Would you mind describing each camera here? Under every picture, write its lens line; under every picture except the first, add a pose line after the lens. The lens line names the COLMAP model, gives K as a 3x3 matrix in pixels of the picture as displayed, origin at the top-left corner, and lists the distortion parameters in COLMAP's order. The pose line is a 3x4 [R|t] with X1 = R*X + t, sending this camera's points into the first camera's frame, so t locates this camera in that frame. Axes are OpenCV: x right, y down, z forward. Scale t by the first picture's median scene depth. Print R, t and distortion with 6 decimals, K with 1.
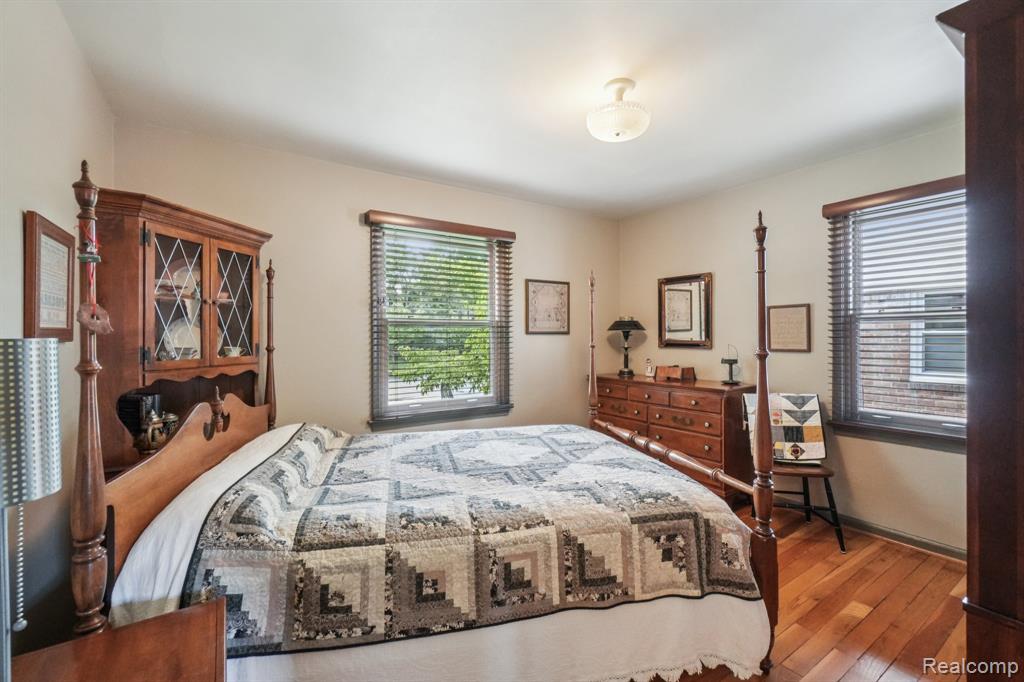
lens RADIAL K [[442.5, 0, 513.1], [0, 442.5, 336.3], [0, 0, 1]] dist [0.000841, 0.001426]
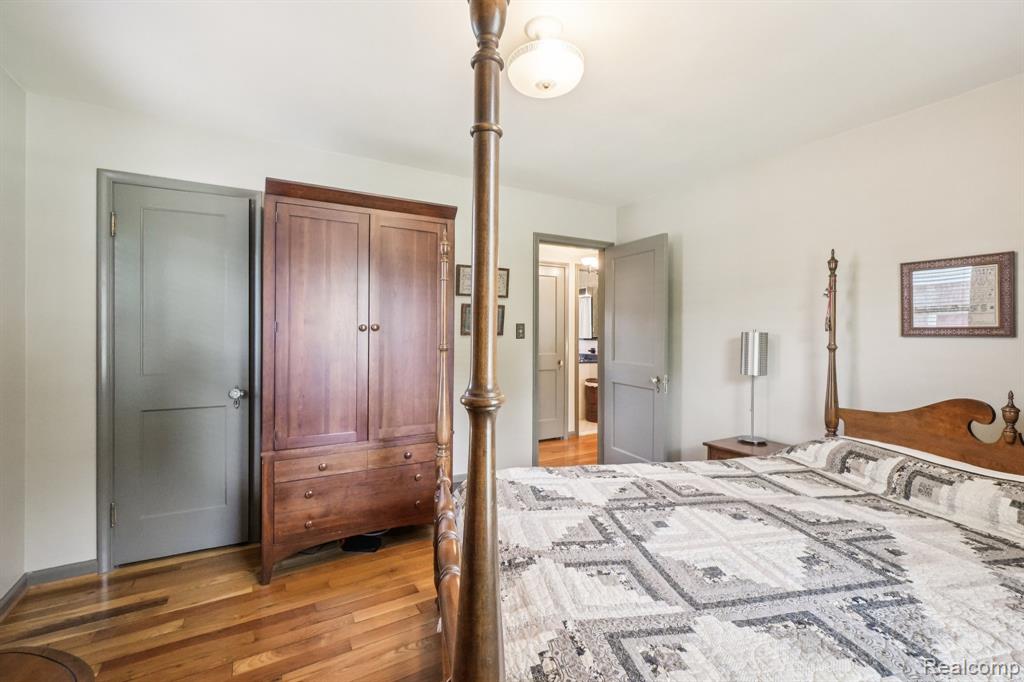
lens RADIAL K [[442.5, 0, 513.1], [0, 442.5, 336.3], [0, 0, 1]] dist [0.000841, 0.001426]
pose [[-0.998321, 0.000861, 0.057920, 0.249523], [0.001820, 0.999862, 0.016496, -0.011667], [-0.057898, 0.016573, -0.998185, 1.816546]]
